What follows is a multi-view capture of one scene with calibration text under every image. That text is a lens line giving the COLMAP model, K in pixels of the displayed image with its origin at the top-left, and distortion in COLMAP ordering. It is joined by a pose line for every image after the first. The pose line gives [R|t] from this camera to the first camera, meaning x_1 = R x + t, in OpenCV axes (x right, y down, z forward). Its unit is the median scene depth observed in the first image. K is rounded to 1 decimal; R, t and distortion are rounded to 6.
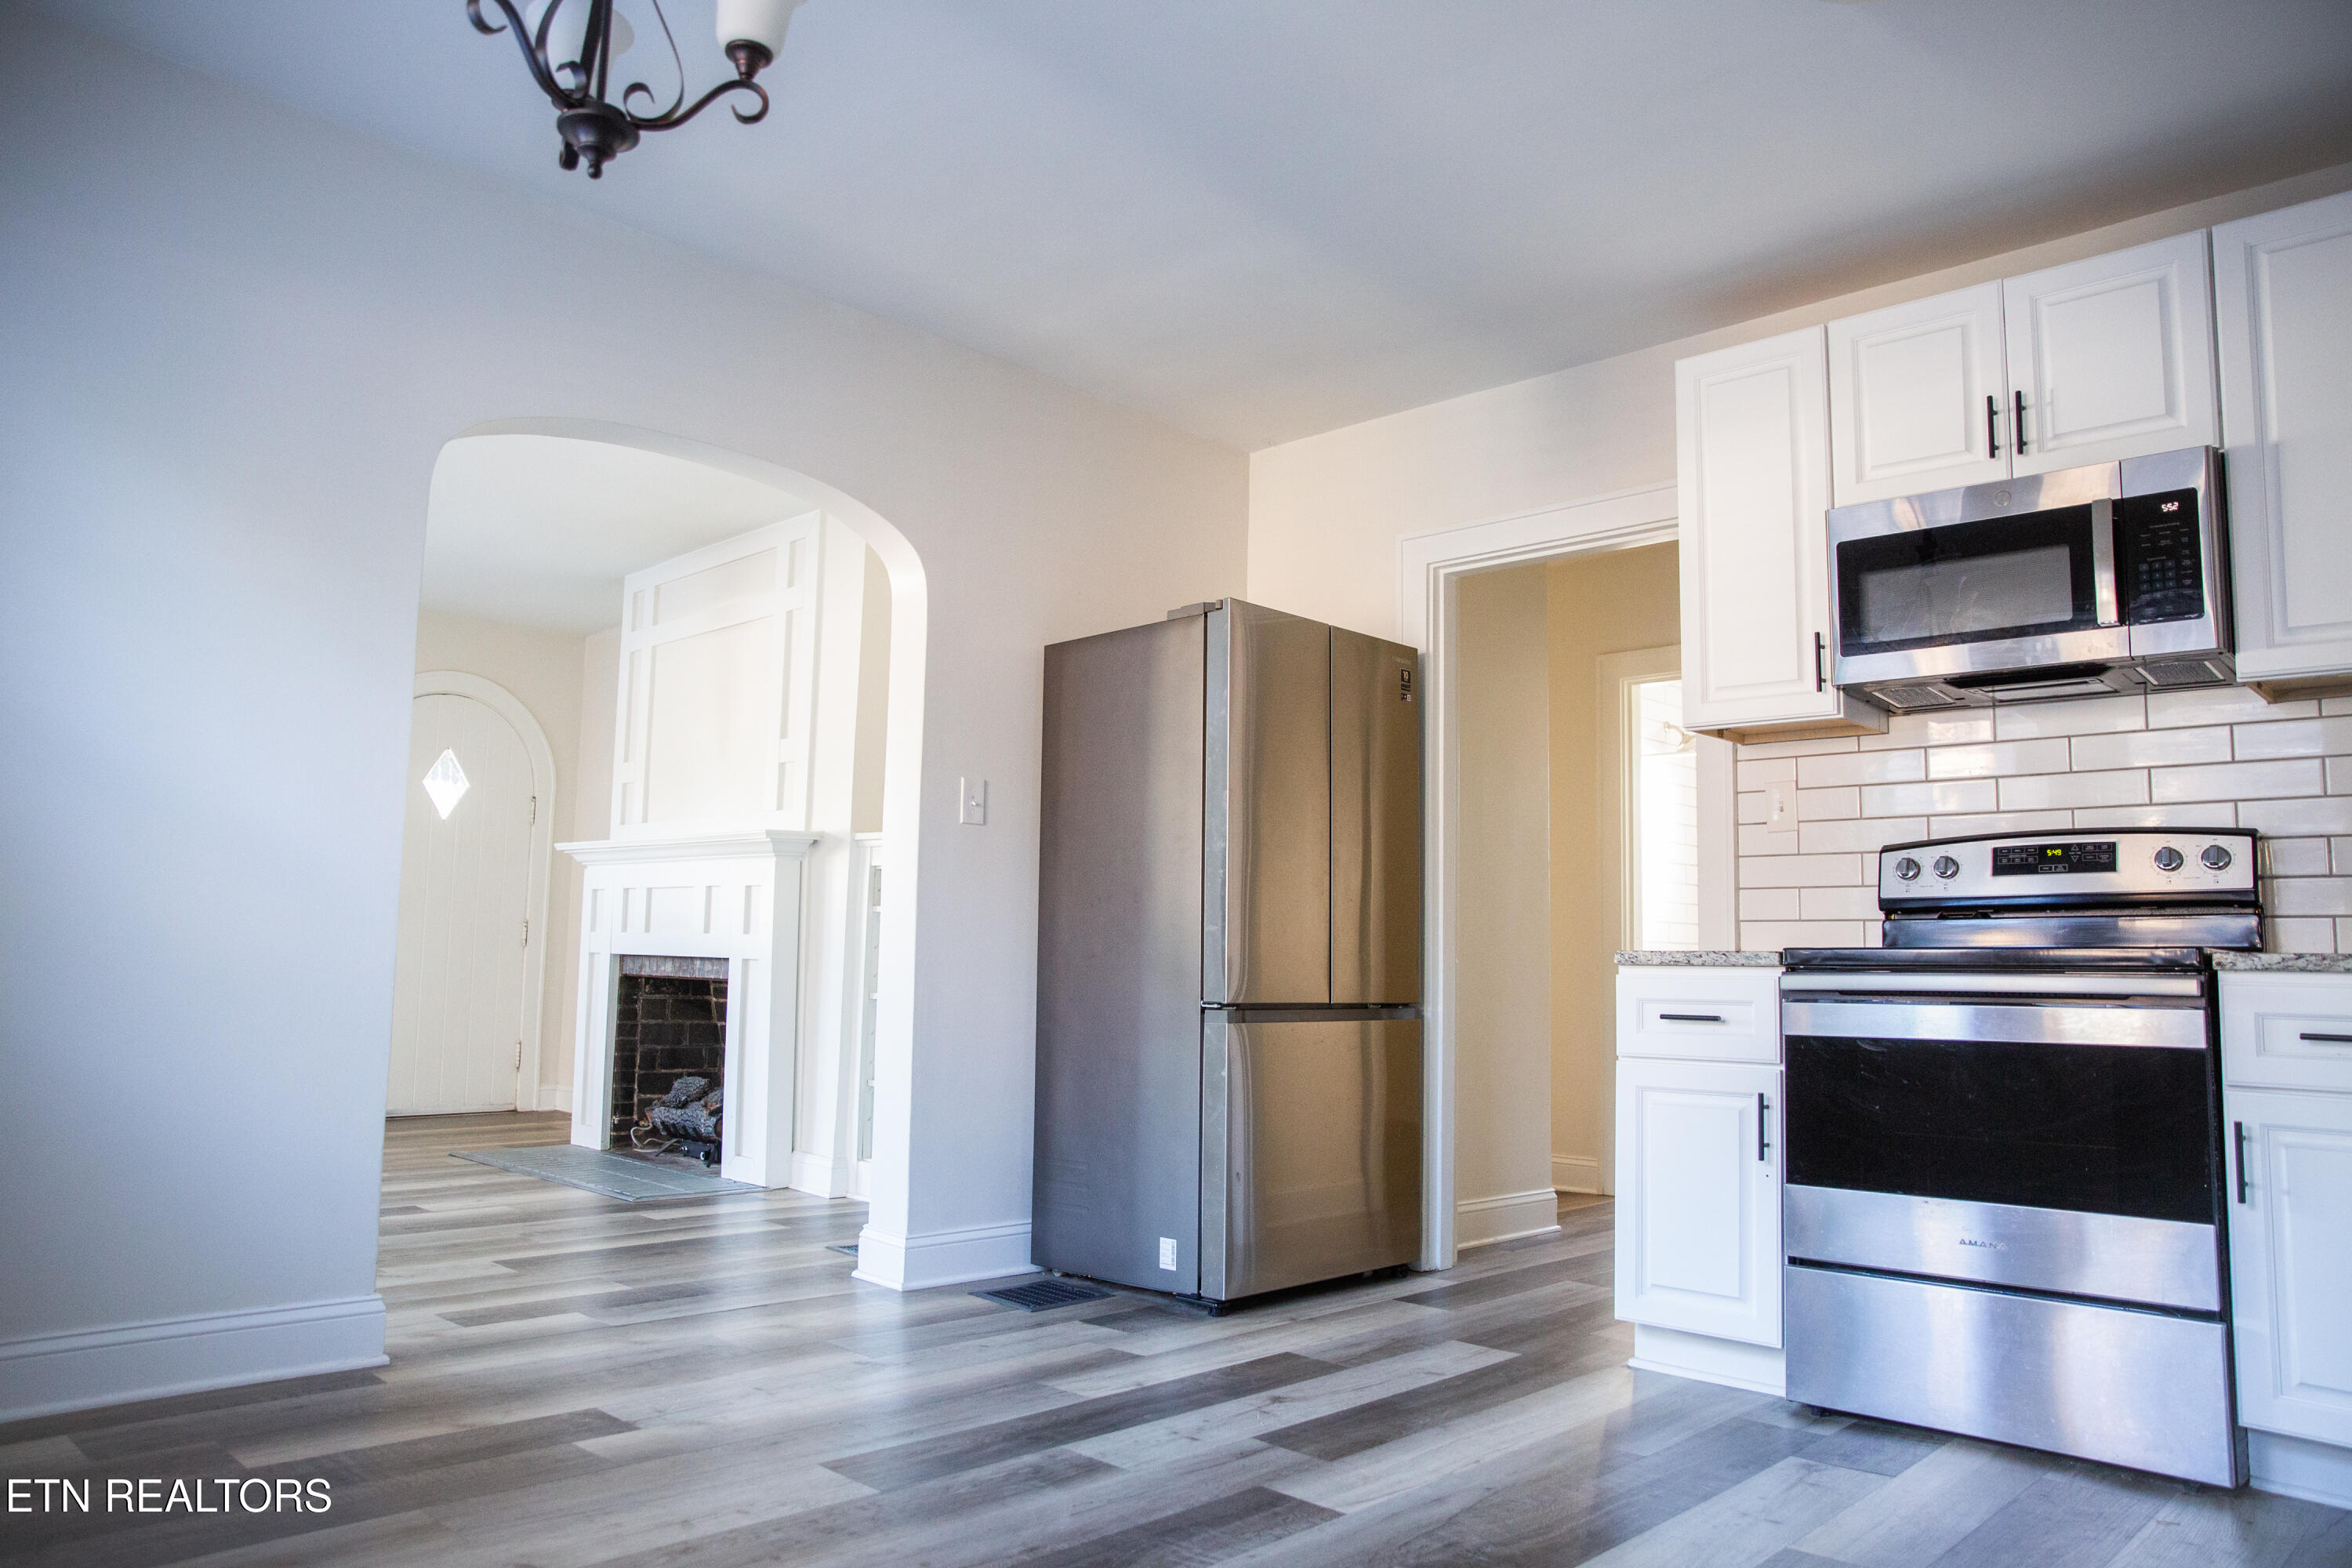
lens RADIAL K [[1609.7, 0, 1176.0], [0, 1609.7, 784.0], [0, 0, 1]] dist [-0.073921, -0.000249]
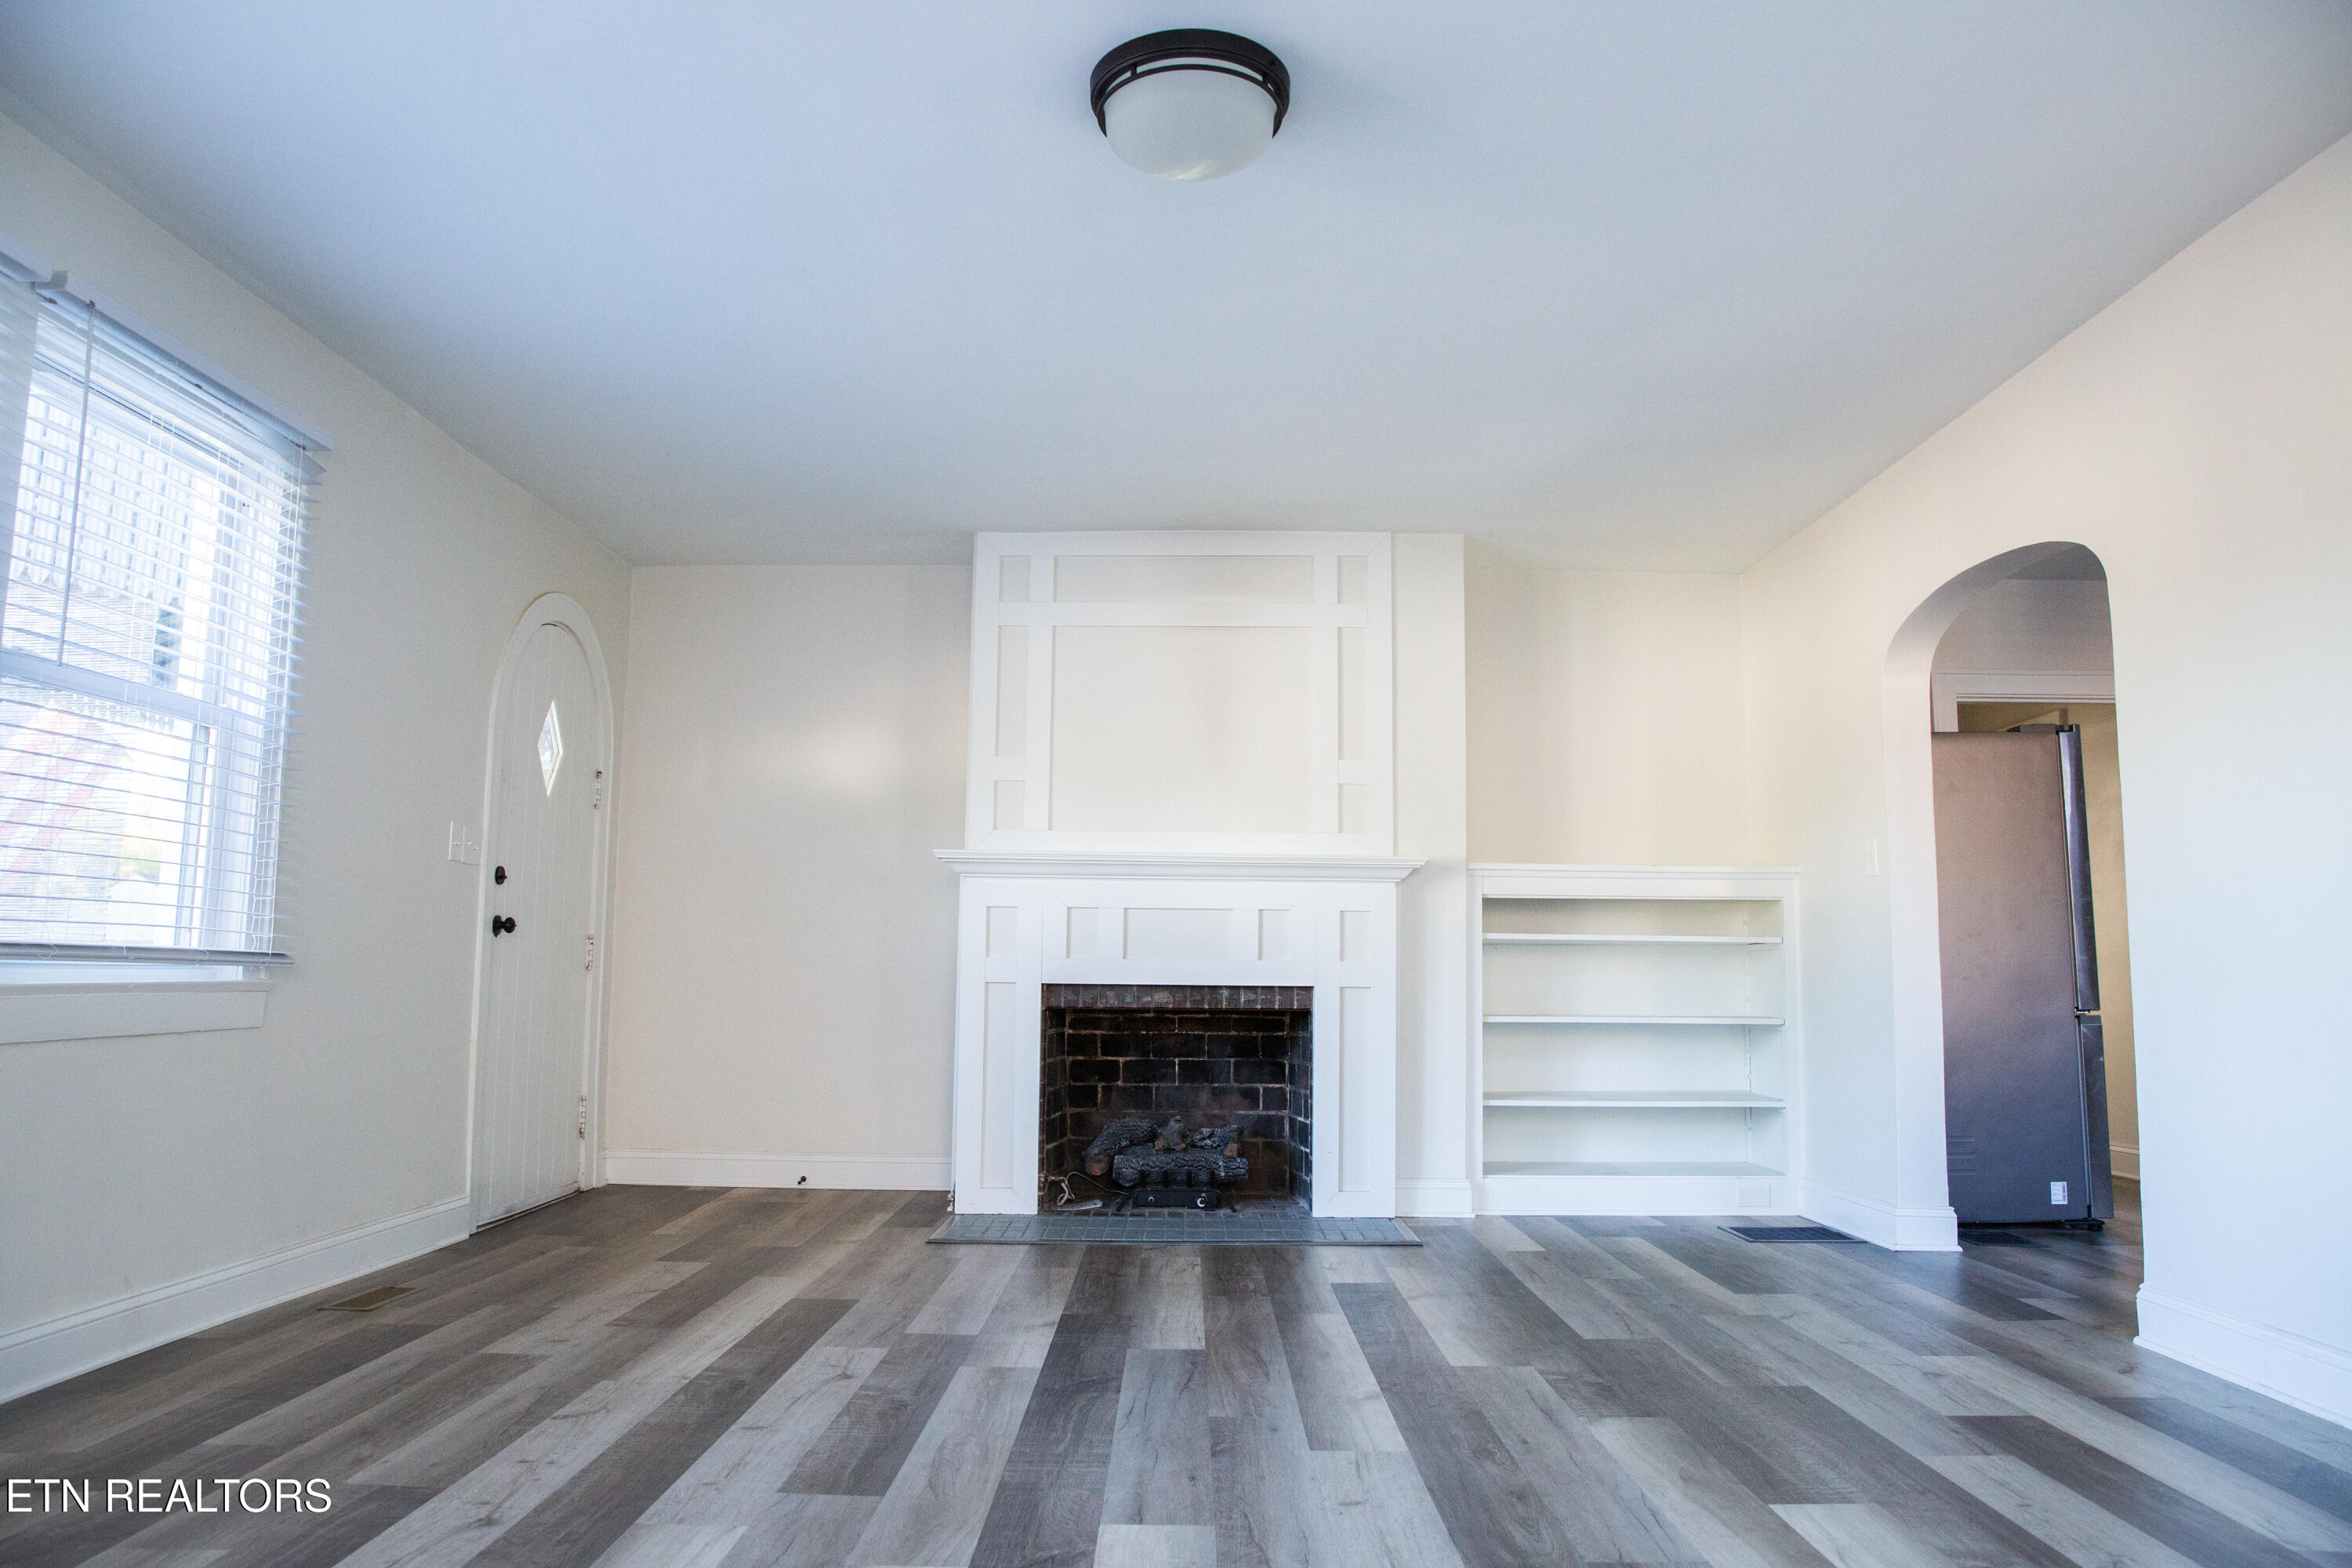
lens RADIAL K [[1609.7, 0, 1176.0], [0, 1609.7, 784.0], [0, 0, 1]] dist [-0.073921, -0.000249]
pose [[0.719178, 0.069944, 0.691296, -0.995026], [-0.072660, 0.997036, -0.025288, 0.018582], [-0.691016, -0.032043, 0.722129, 0.364399]]
